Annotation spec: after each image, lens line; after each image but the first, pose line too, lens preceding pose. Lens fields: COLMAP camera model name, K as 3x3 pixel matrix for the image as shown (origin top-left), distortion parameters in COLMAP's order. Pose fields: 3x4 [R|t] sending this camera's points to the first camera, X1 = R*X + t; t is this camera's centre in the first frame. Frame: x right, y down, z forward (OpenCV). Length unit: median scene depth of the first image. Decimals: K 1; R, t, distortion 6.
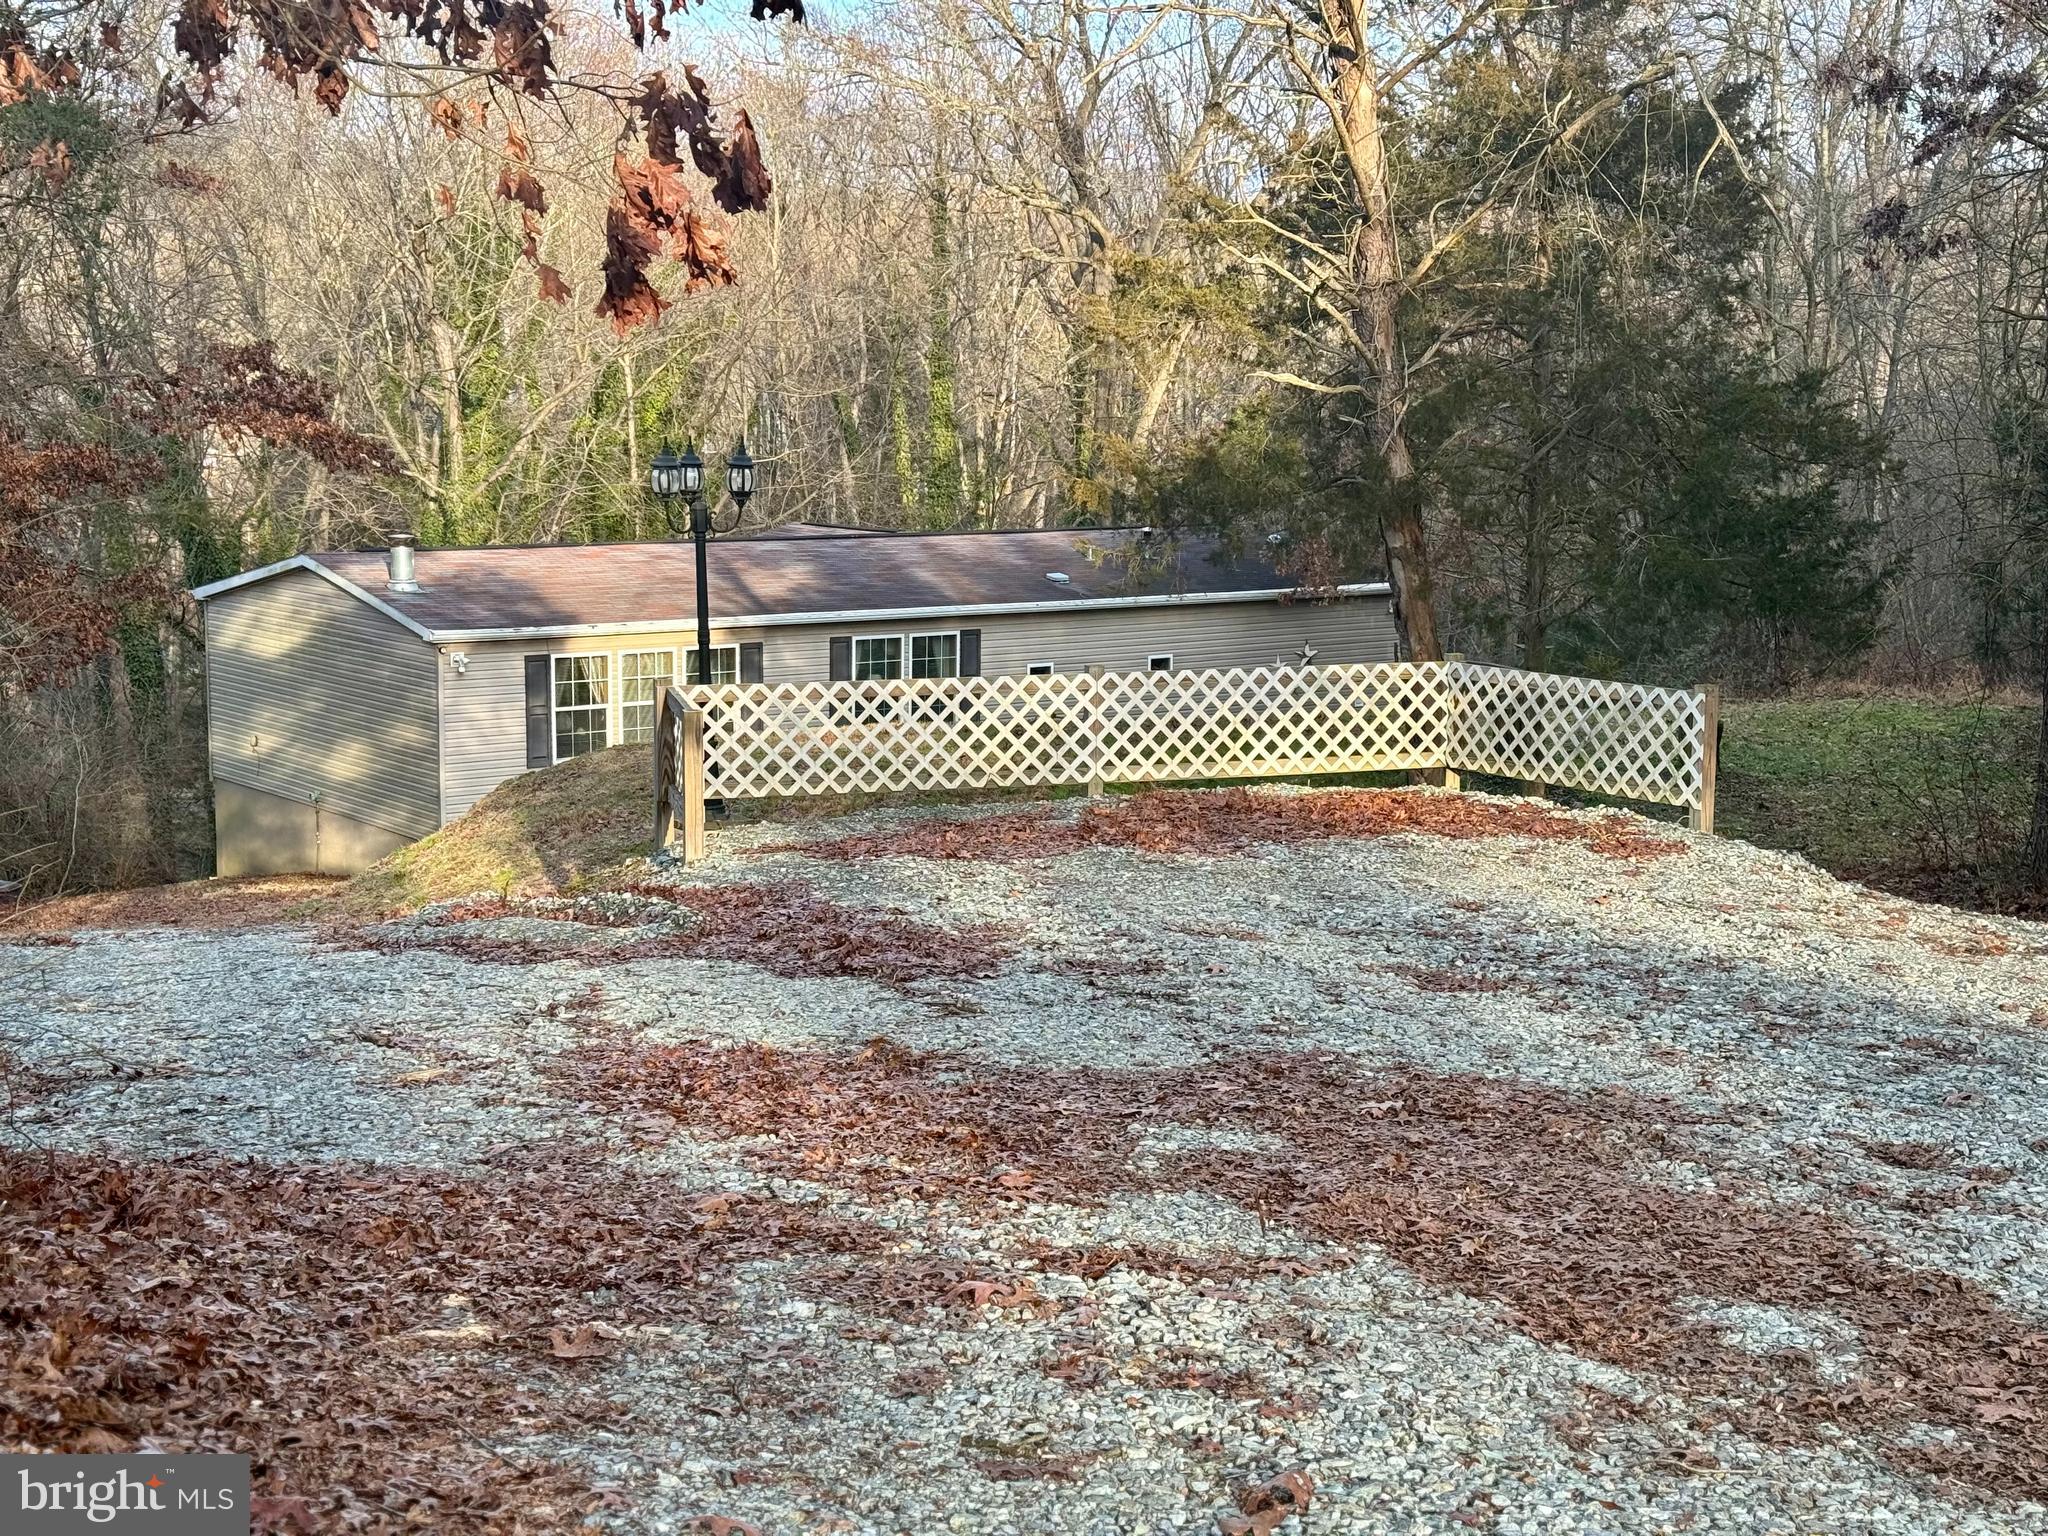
lens RADIAL K [[2928.1, 0, 1024.0], [0, 2928.1, 768.0], [0, 0, 1]] dist [0.156112, -0.047721]
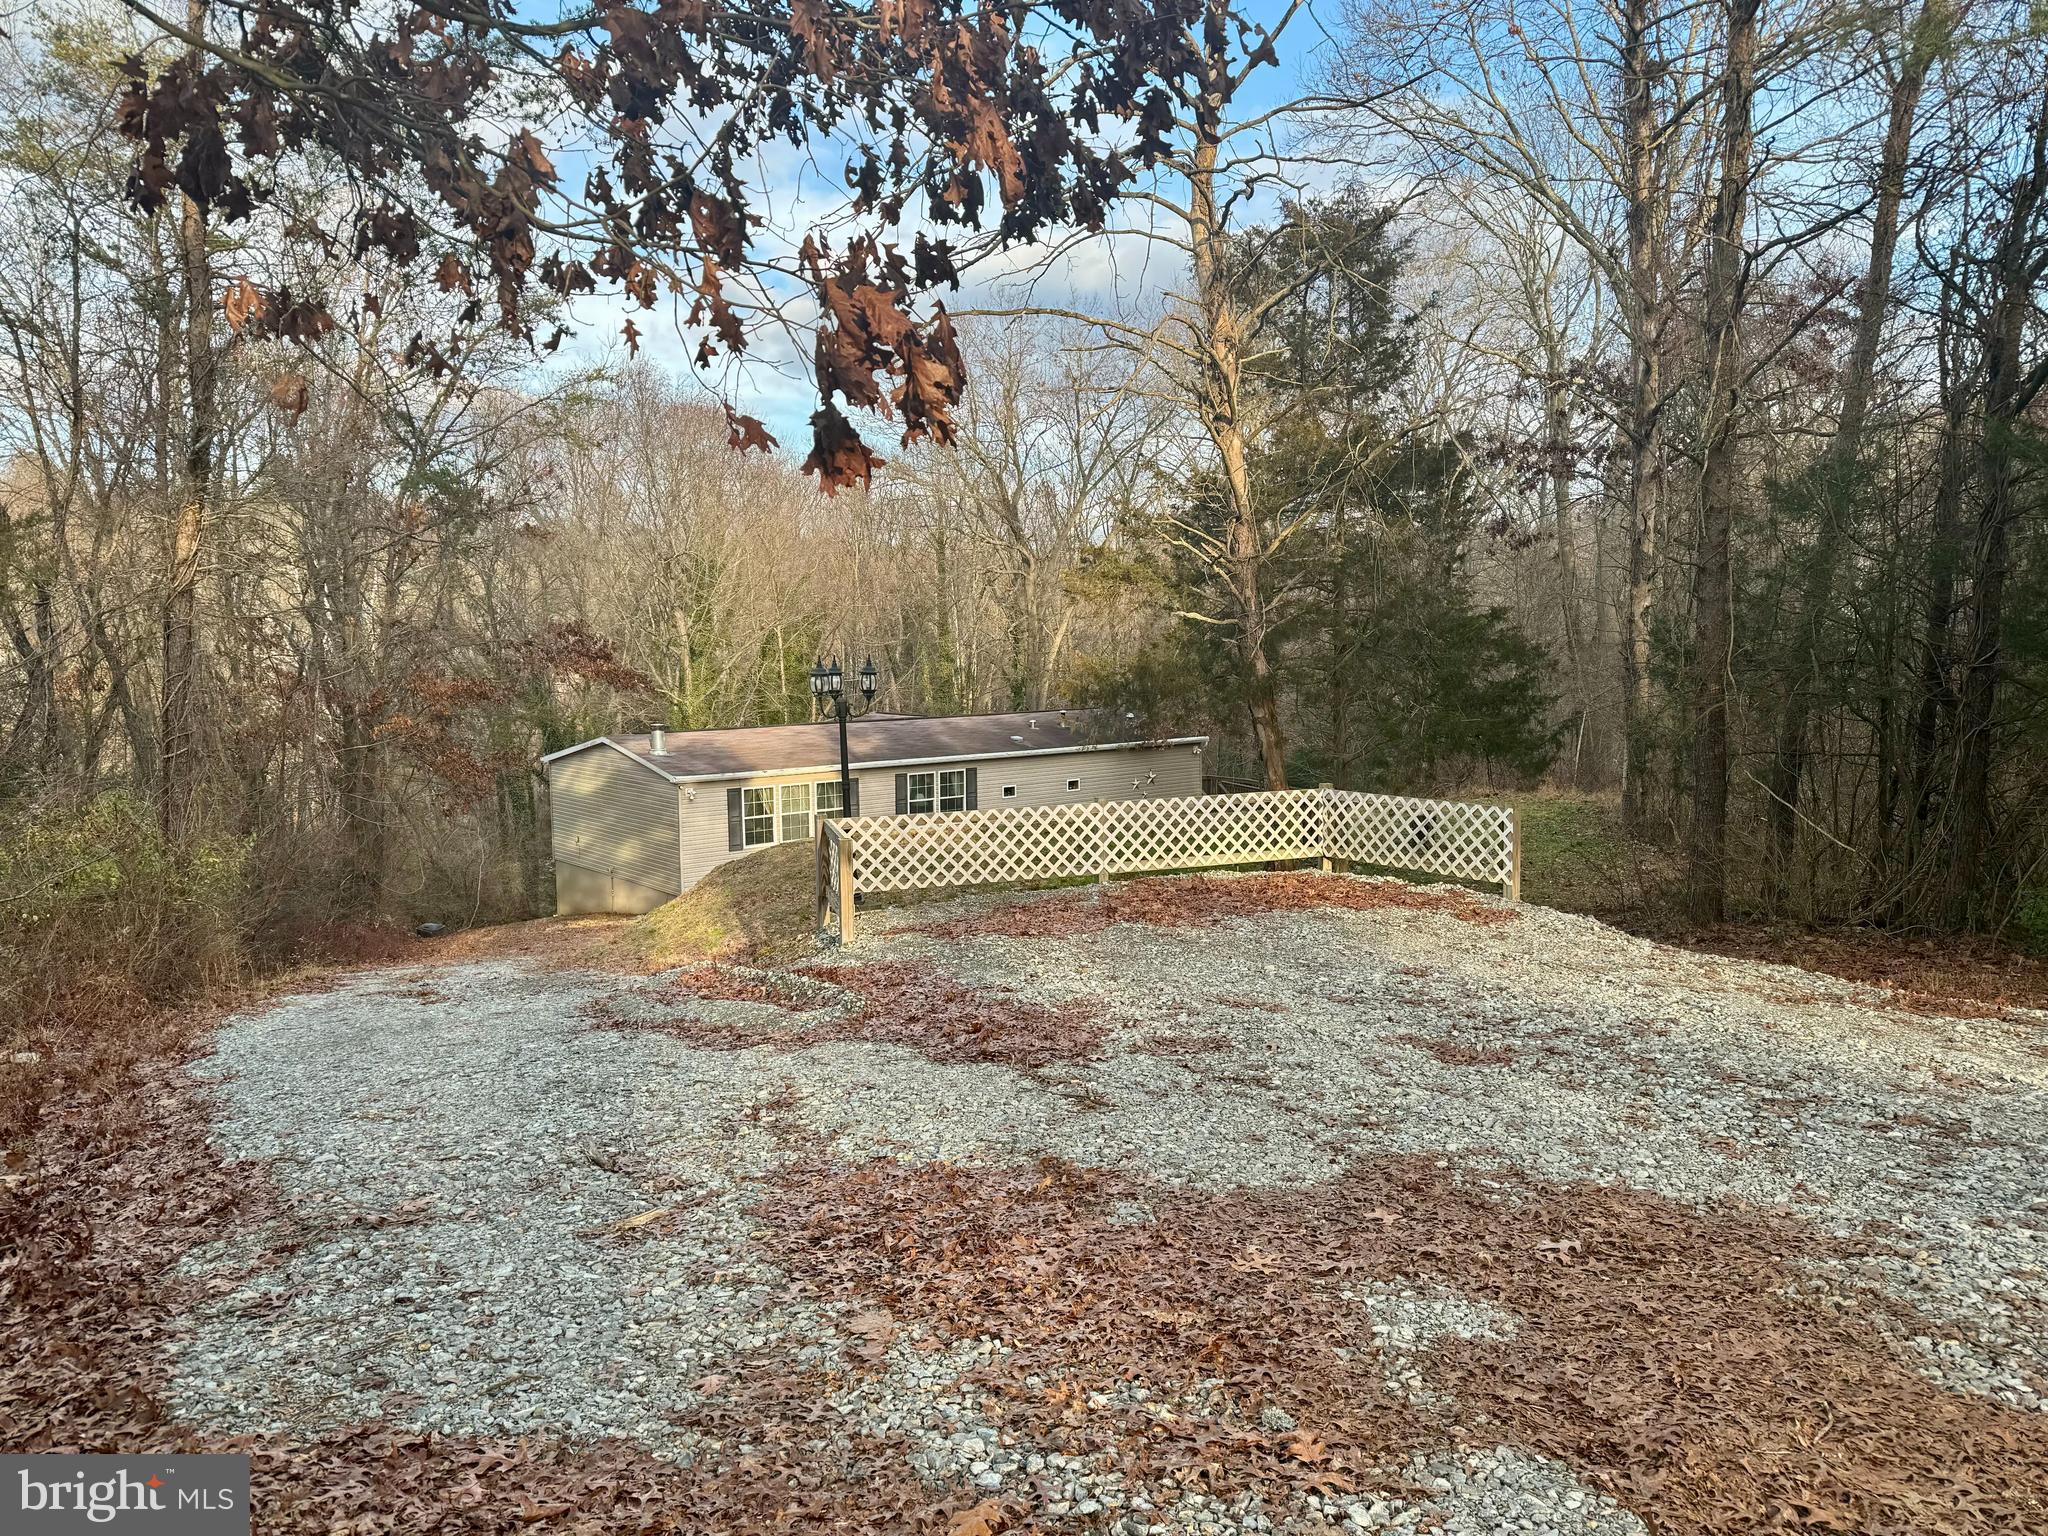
lens RADIAL K [[1410.5, 0, 1023.8], [0, 1410.5, 778.4], [0, 0, 1]] dist [0.168525, -0.352513]
pose [[0.998975, -0.024253, 0.038233, -0.044098], [0.025598, 0.999056, -0.035097, -0.019807], [-0.037345, 0.036039, 0.998652, 0.257920]]
